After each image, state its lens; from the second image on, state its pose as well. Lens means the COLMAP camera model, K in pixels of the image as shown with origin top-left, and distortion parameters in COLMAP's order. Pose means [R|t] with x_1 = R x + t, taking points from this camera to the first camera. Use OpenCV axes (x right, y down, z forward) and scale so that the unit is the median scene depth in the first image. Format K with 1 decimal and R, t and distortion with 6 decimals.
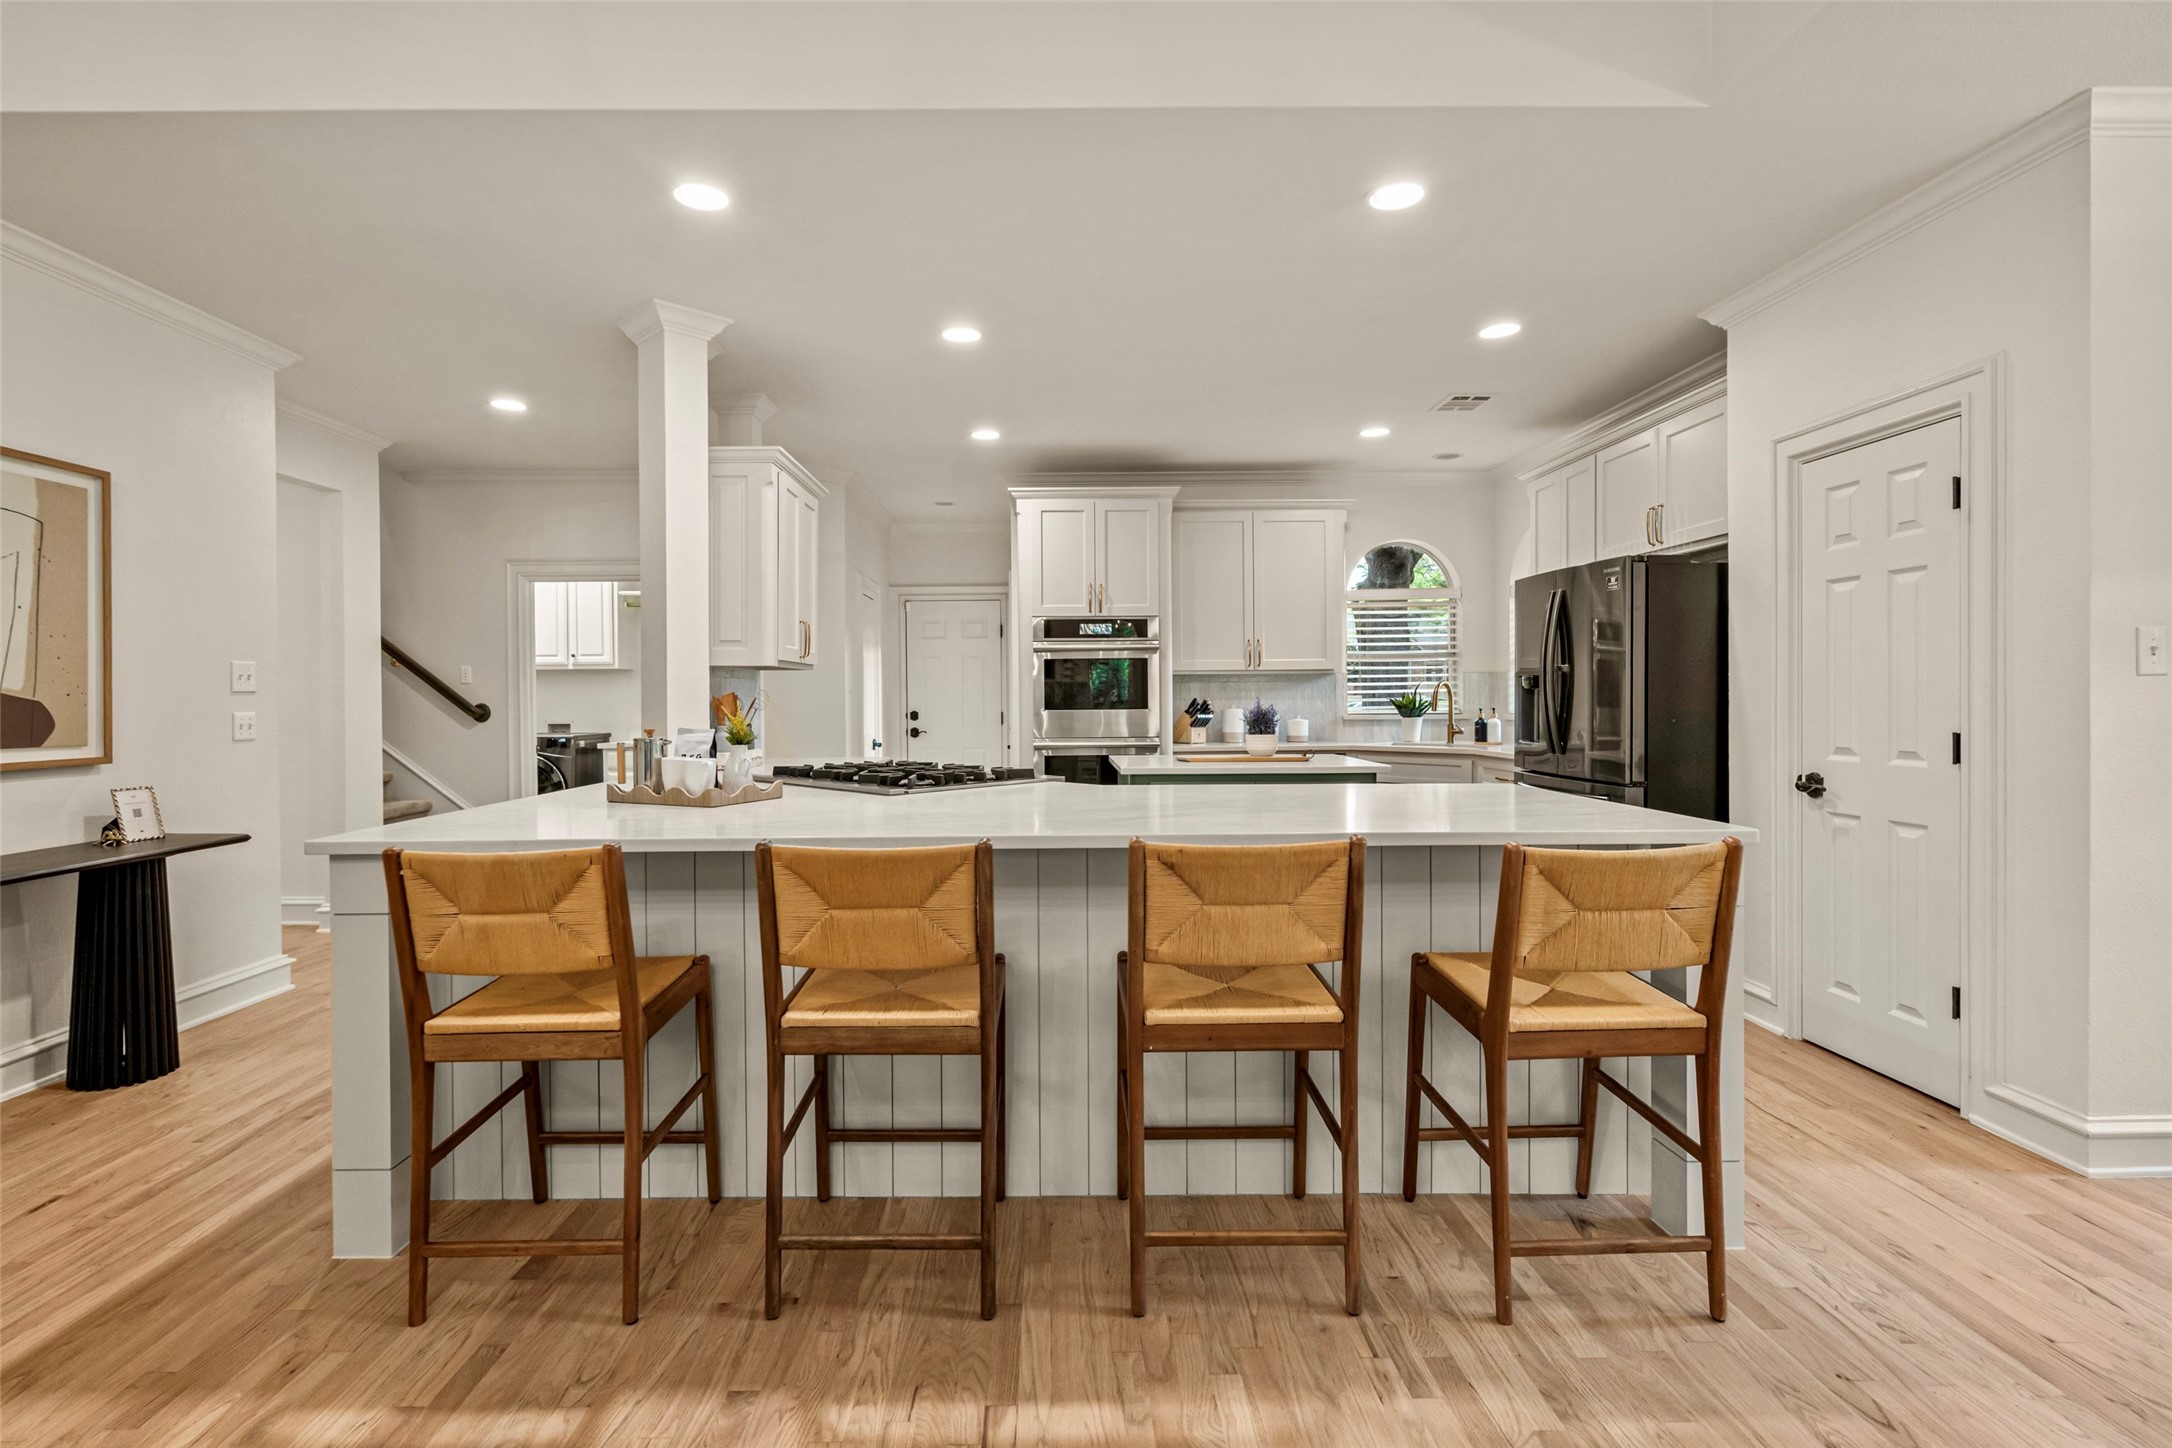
lens RADIAL K [[1004.0, 0, 1052.2], [0, 1004.0, 697.3], [0, 0, 1]] dist [-0.000938, 0.000337]
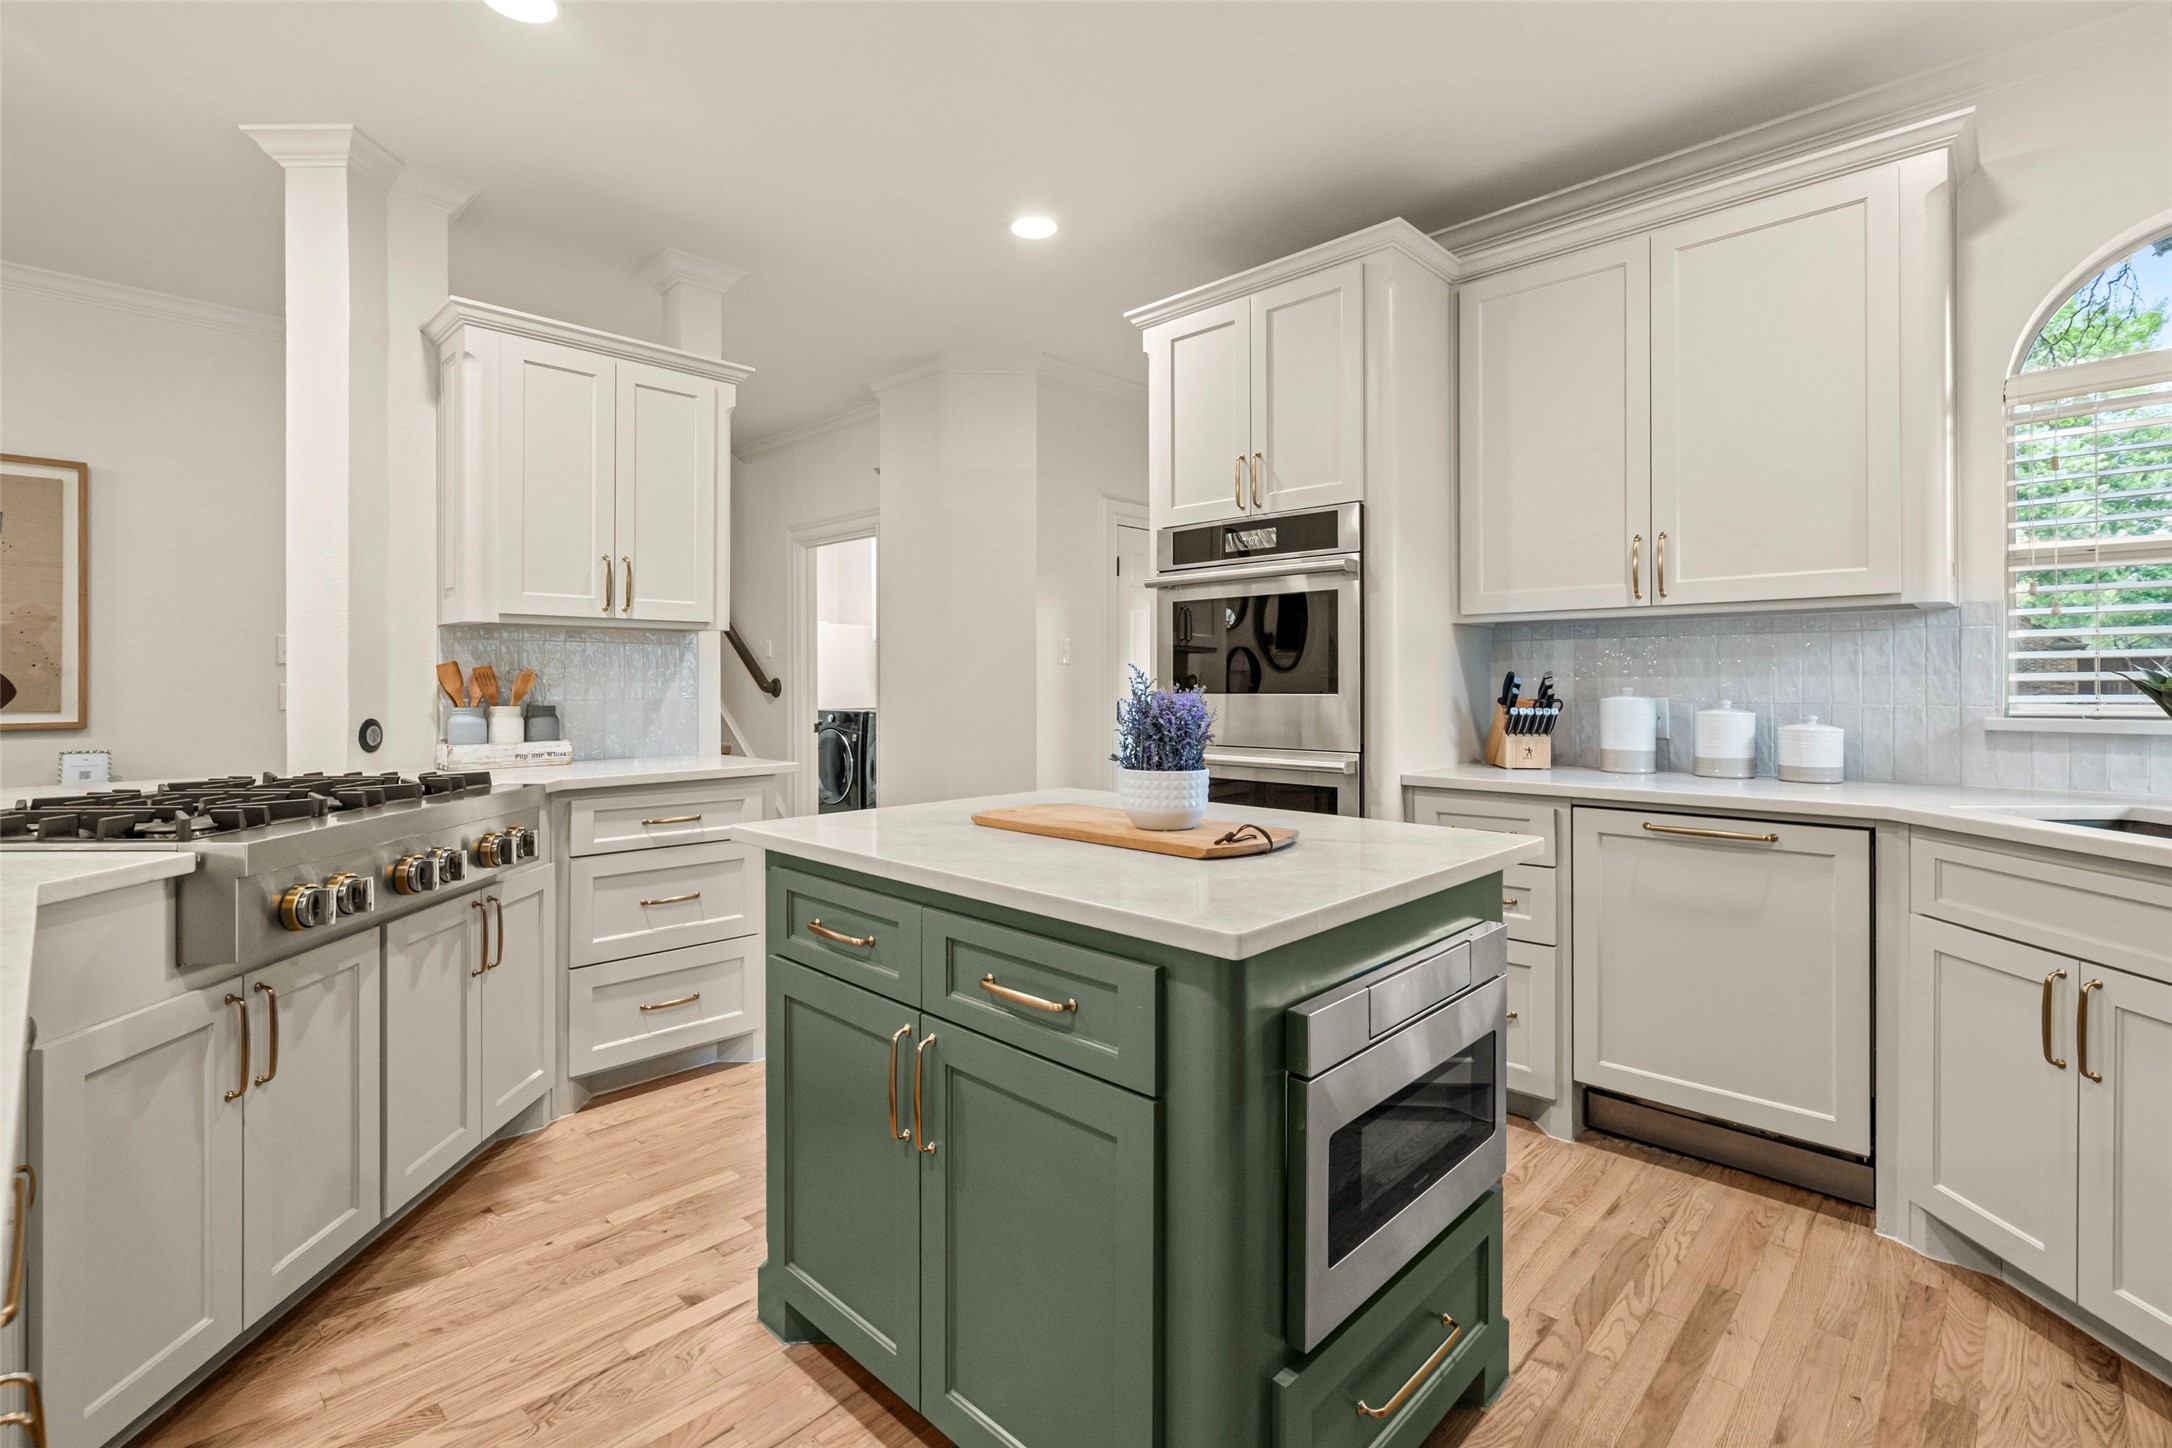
lens RADIAL K [[992.6, 0, 1089.3], [0, 992.6, 679.1], [0, 0, 1]] dist [-0.000098, 0.000121]
pose [[0.715327, 0.003965, -0.698779, 0.347167], [-0.002798, 0.999992, 0.002810, 0.003517], [0.698784, -0.000055, 0.715332, 0.569373]]
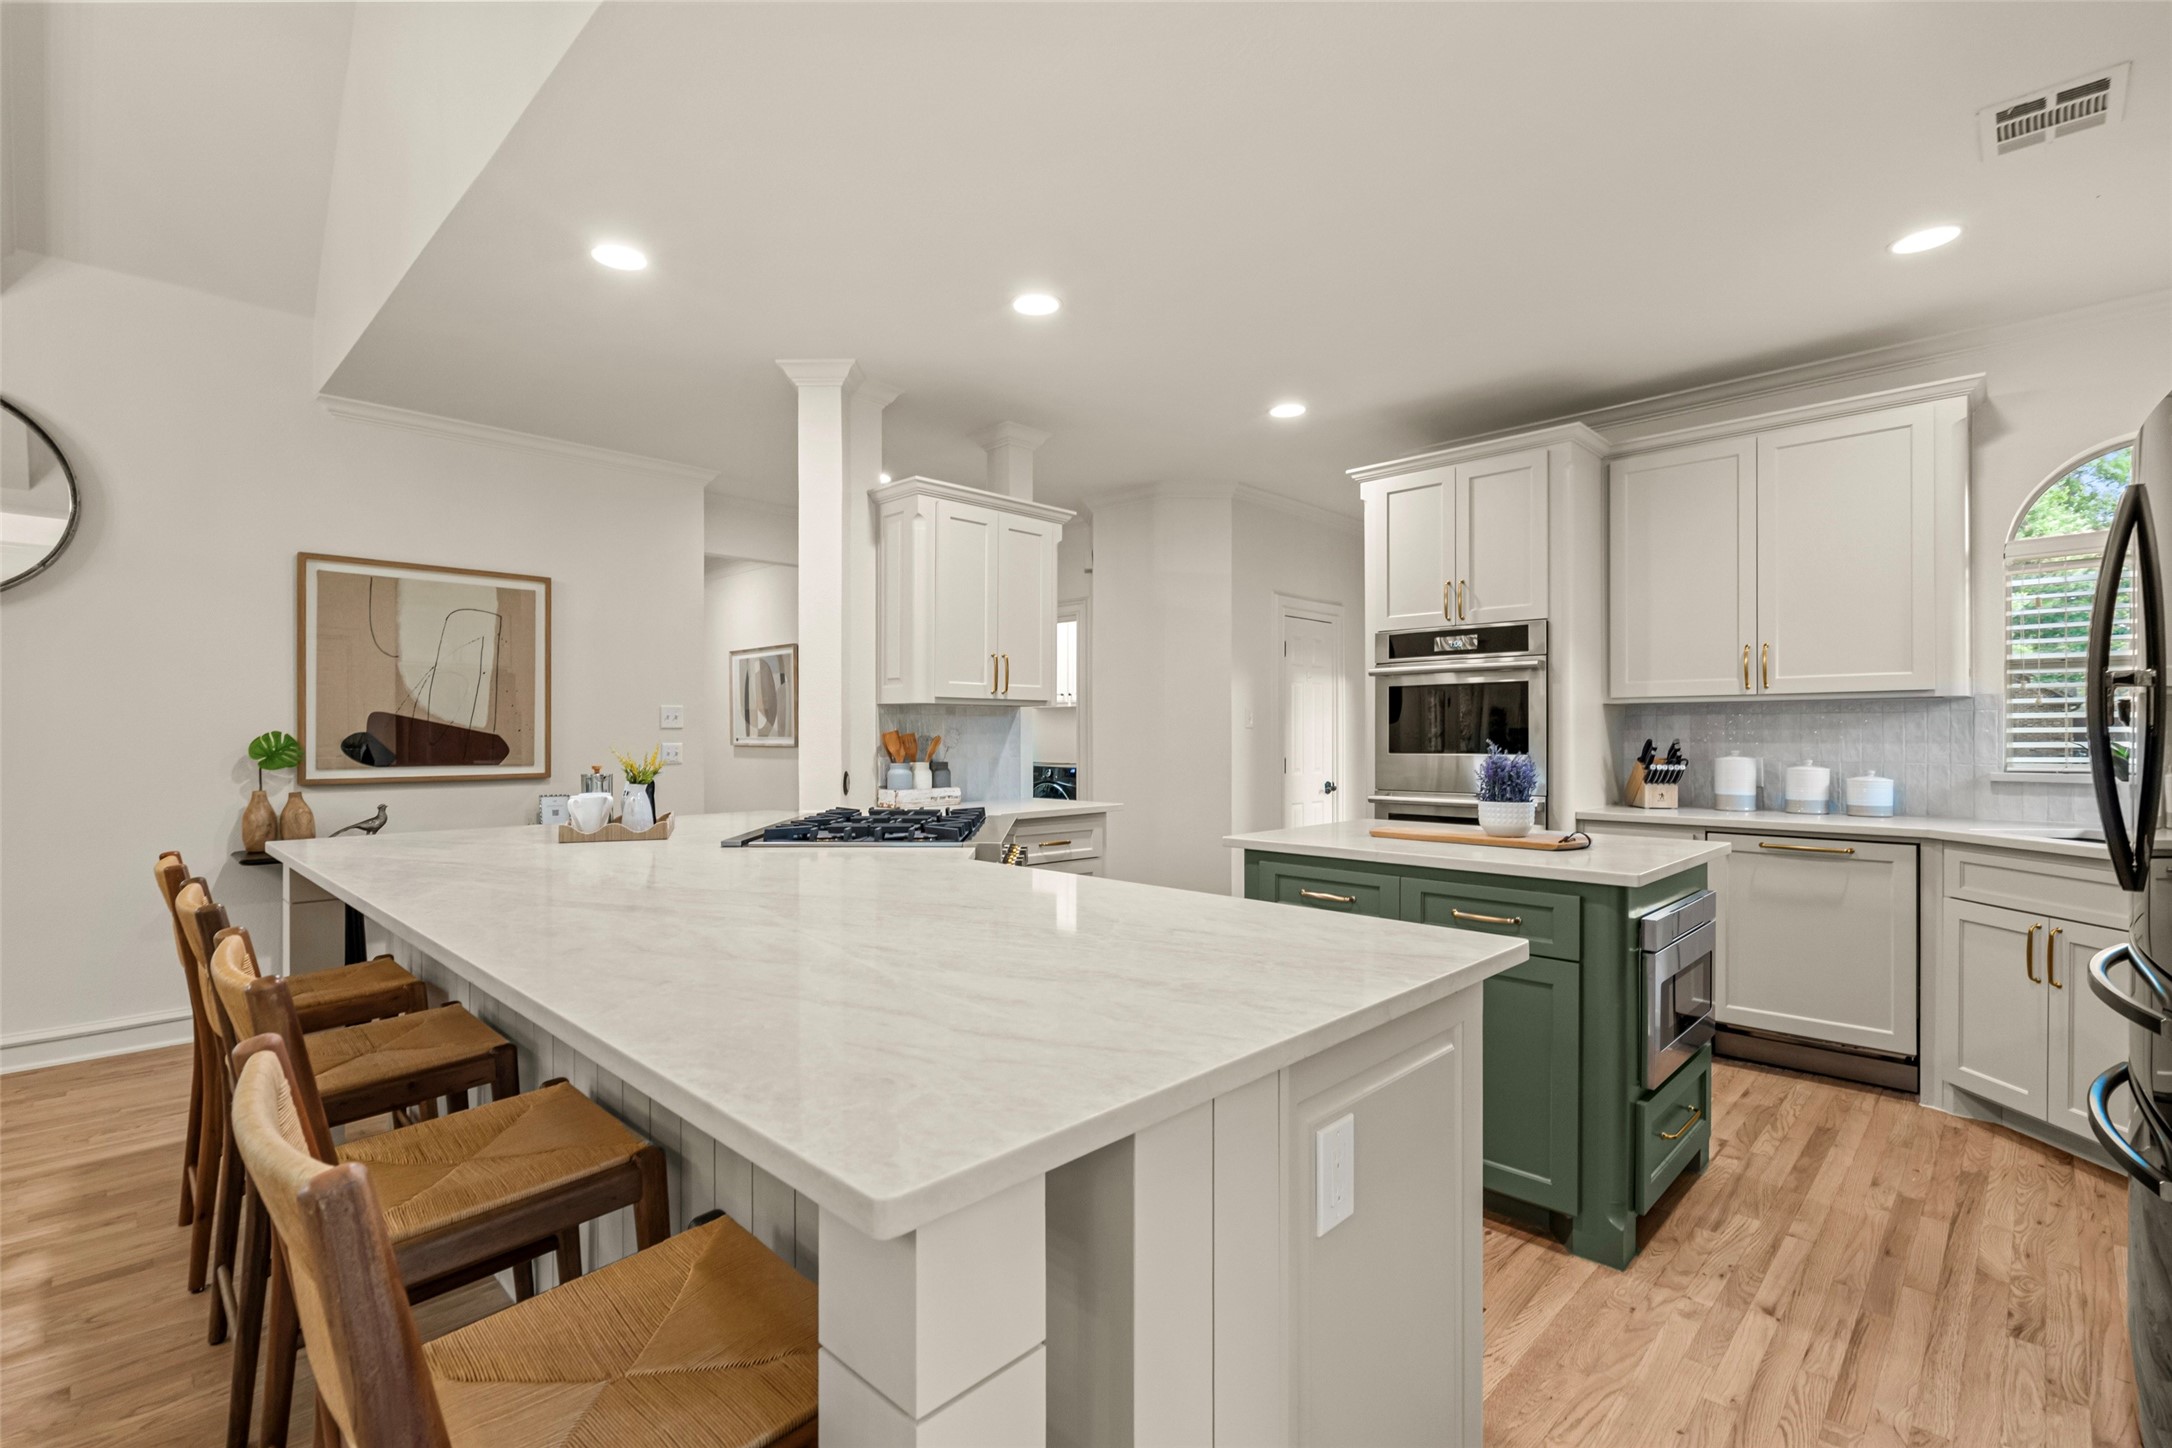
lens RADIAL K [[984.7, 0, 1084.2], [0, 984.7, 731.7], [0, 0, 1]] dist [0.000808, -0.000051]
pose [[0.711392, 0.005132, -0.702777, 0.354301], [-0.004558, 0.999986, 0.002689, -0.004440], [0.702781, 0.001290, 0.711405, 0.303506]]
